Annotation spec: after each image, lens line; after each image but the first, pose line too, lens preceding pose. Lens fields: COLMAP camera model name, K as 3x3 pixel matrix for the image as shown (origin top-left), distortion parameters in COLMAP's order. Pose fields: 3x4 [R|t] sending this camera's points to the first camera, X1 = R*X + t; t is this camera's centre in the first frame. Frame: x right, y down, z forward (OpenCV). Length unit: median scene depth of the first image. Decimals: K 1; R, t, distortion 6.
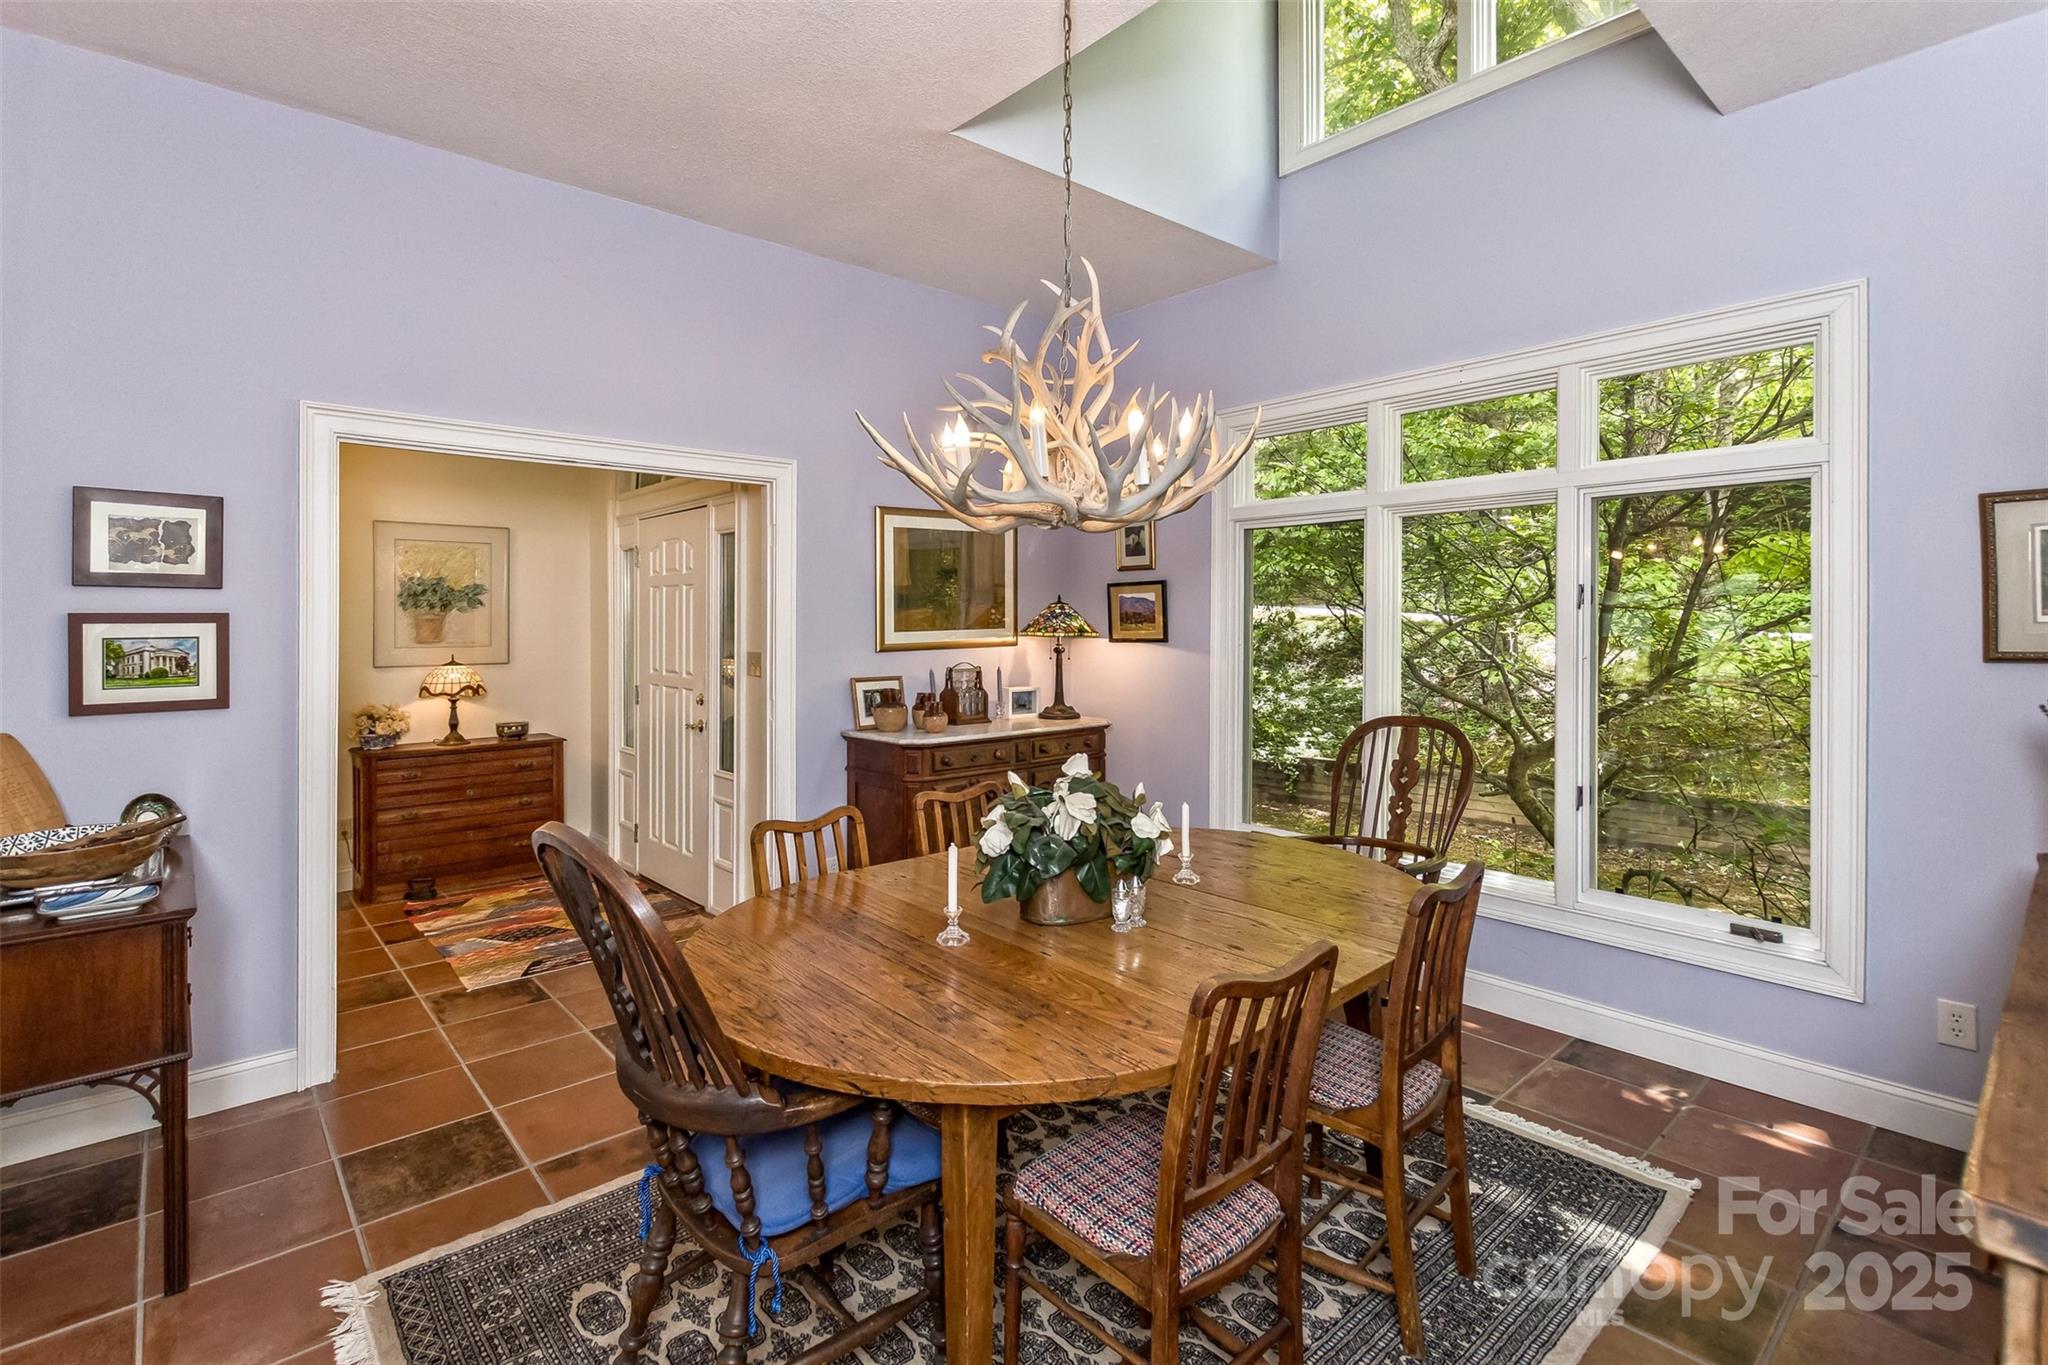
lens RADIAL K [[958.1, 0, 1024.0], [0, 958.1, 682.5], [0, 0, 1]] dist [0.002417, 0.000484]
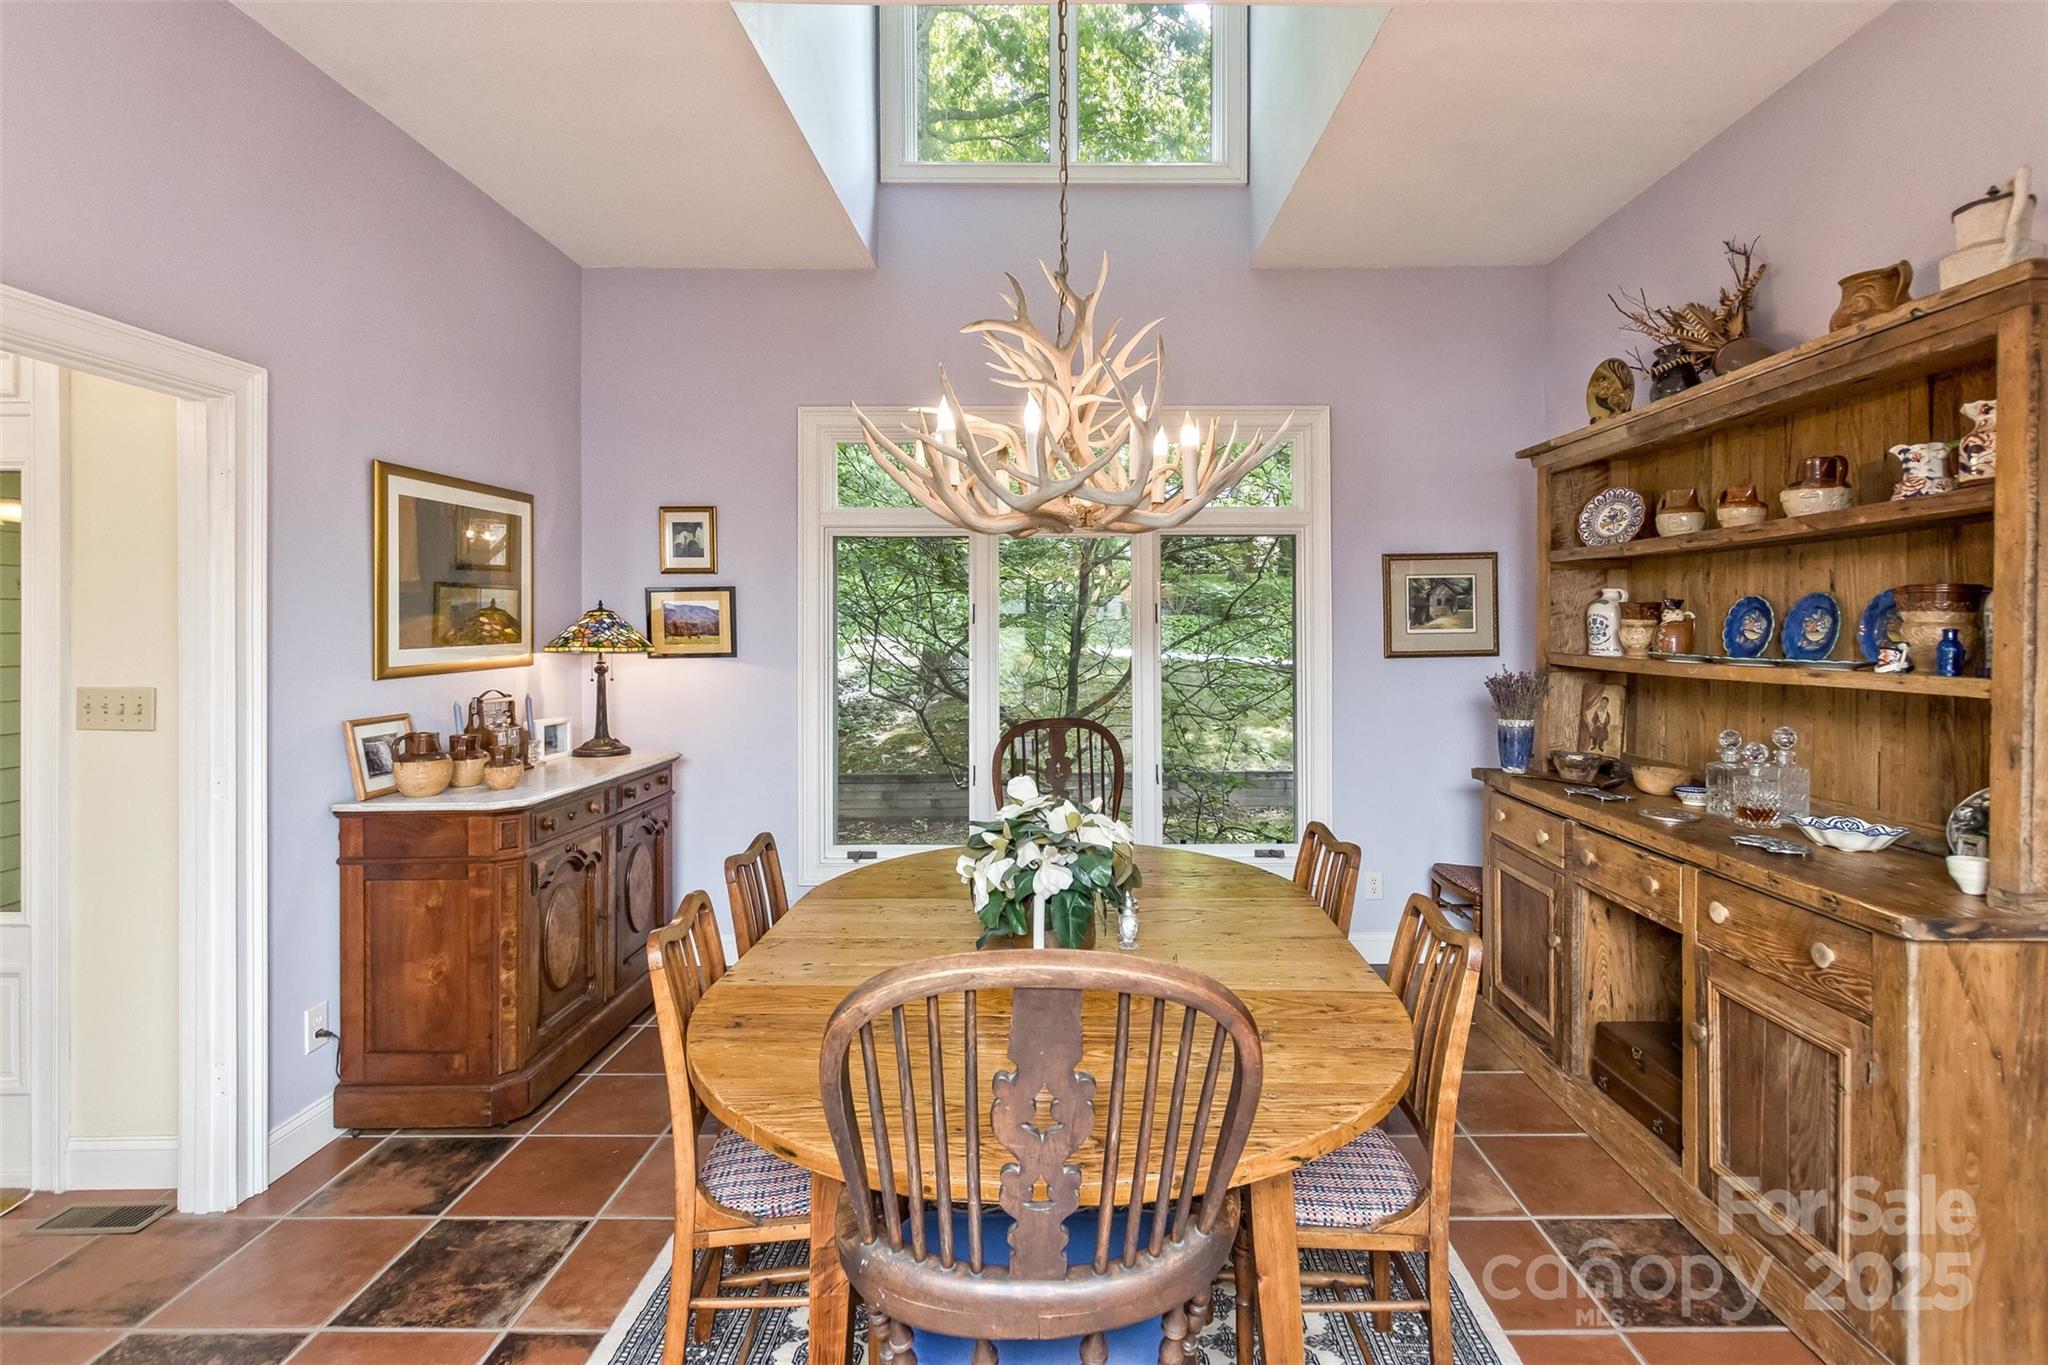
lens RADIAL K [[958.1, 0, 1024.0], [0, 958.1, 682.5], [0, 0, 1]] dist [0.002417, 0.000484]
pose [[0.663997, -0.040080, 0.746660, -0.337379], [0.053027, 0.998572, 0.006446, -0.009415], [-0.745852, 0.035313, 0.665175, 0.210843]]
